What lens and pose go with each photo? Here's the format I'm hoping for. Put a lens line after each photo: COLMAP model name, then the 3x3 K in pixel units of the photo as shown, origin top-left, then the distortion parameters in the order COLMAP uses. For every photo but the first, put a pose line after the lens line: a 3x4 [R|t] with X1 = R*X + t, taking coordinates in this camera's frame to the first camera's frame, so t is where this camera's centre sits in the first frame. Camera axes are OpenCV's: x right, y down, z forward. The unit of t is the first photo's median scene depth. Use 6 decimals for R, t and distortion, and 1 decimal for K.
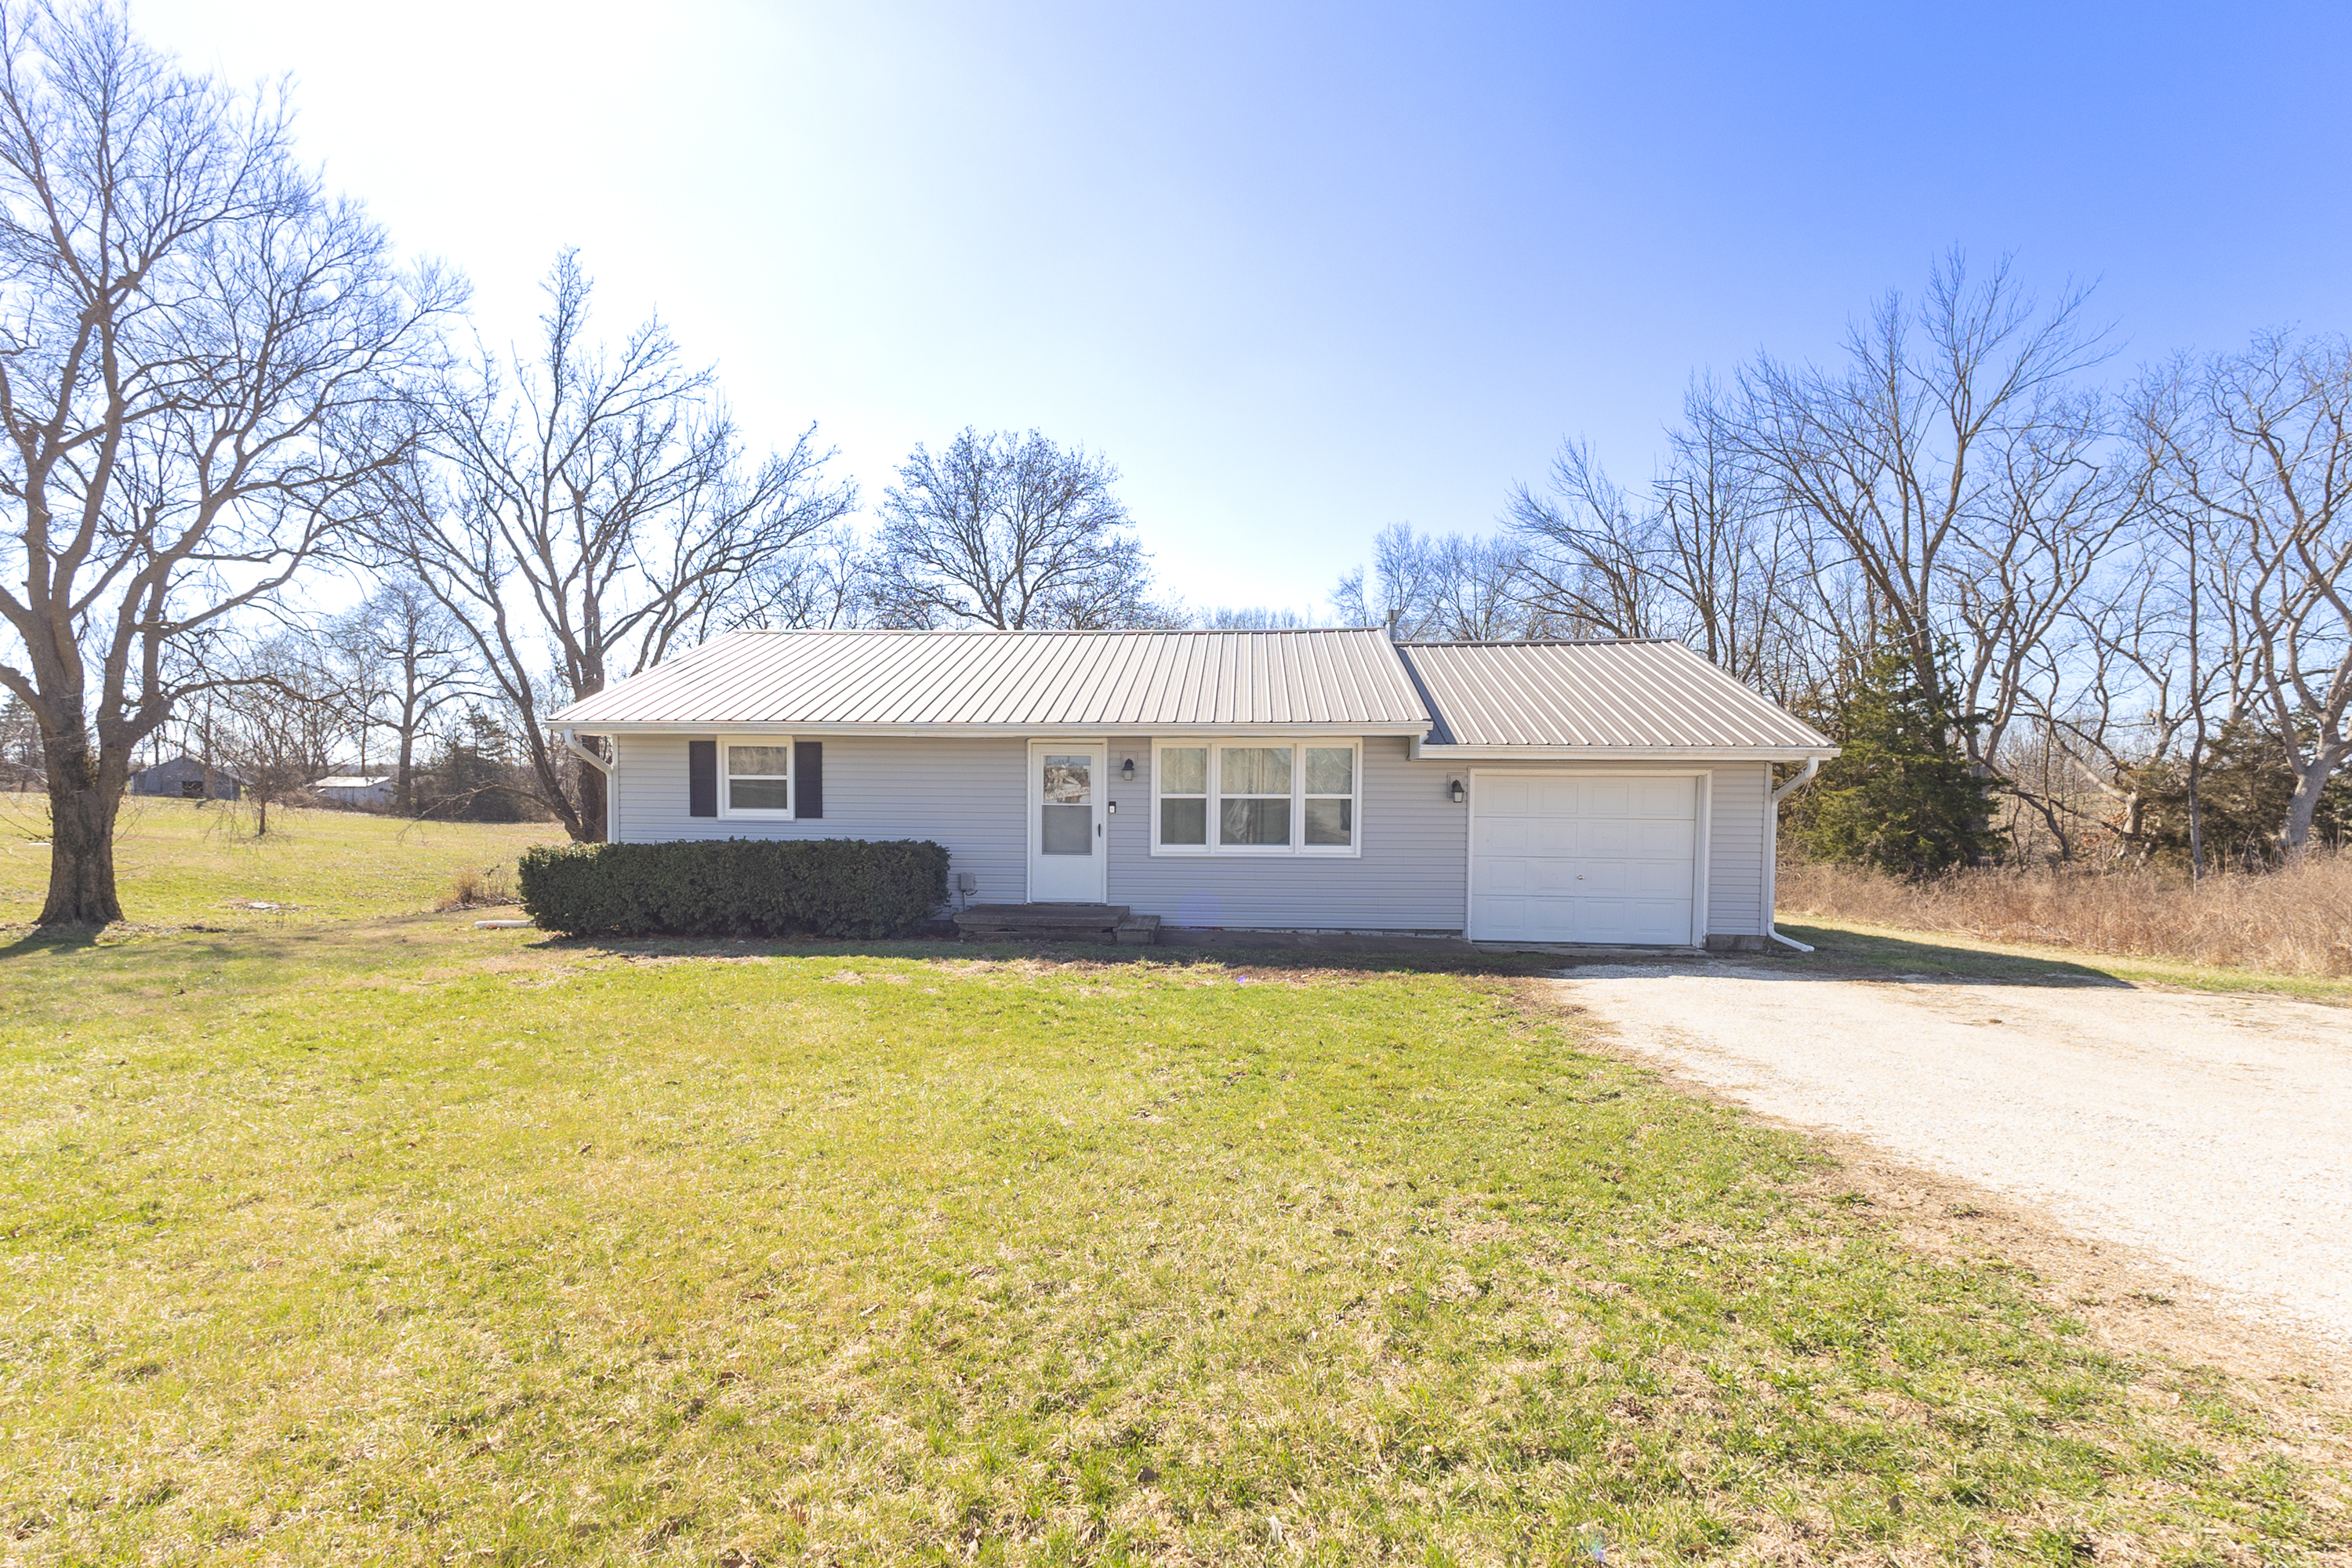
lens RADIAL K [[1092.8, 0, 1184.0], [0, 1092.8, 797.9], [0, 0, 1]] dist [0.016409, 0.000046]
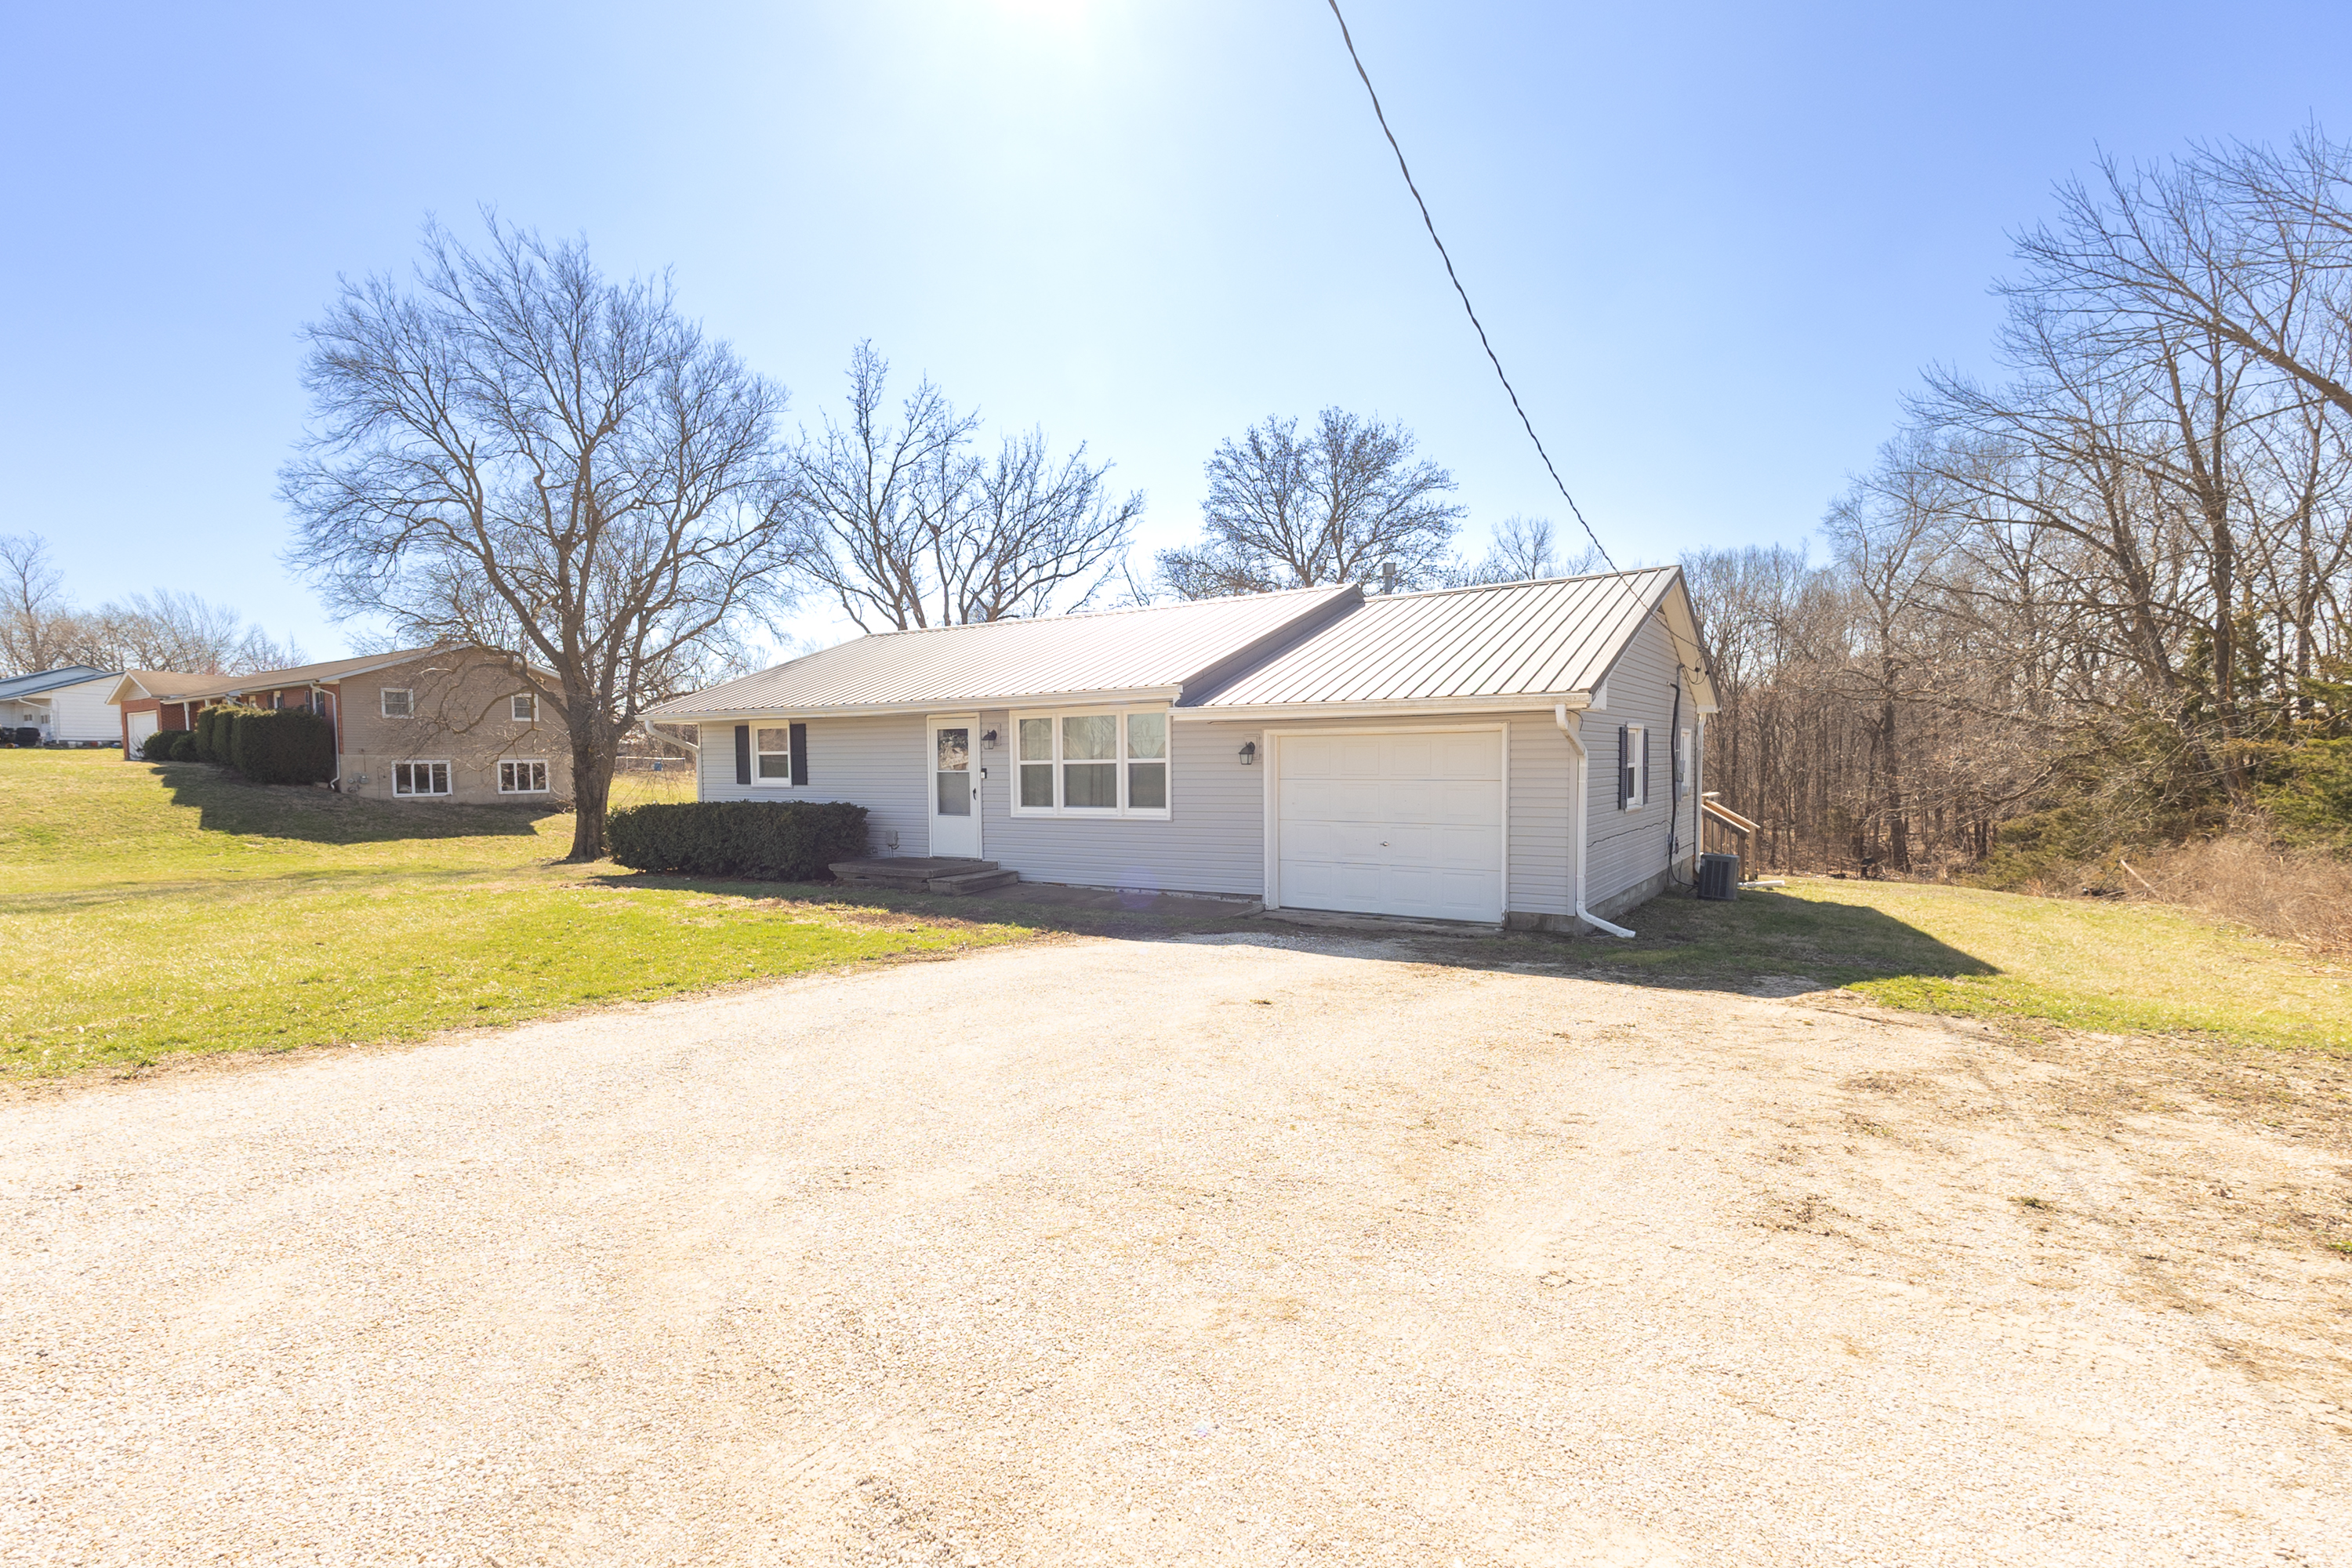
lens RADIAL K [[1092.8, 0, 1188.7], [0, 1092.8, 773.3], [0, 0, 1]] dist [0.016409, 0.000046]
pose [[0.877854, -0.010901, -0.478804, 0.655601], [0.012428, 0.999923, 0.000020, 0.011053], [0.478767, -0.005968, 0.877922, 0.113749]]
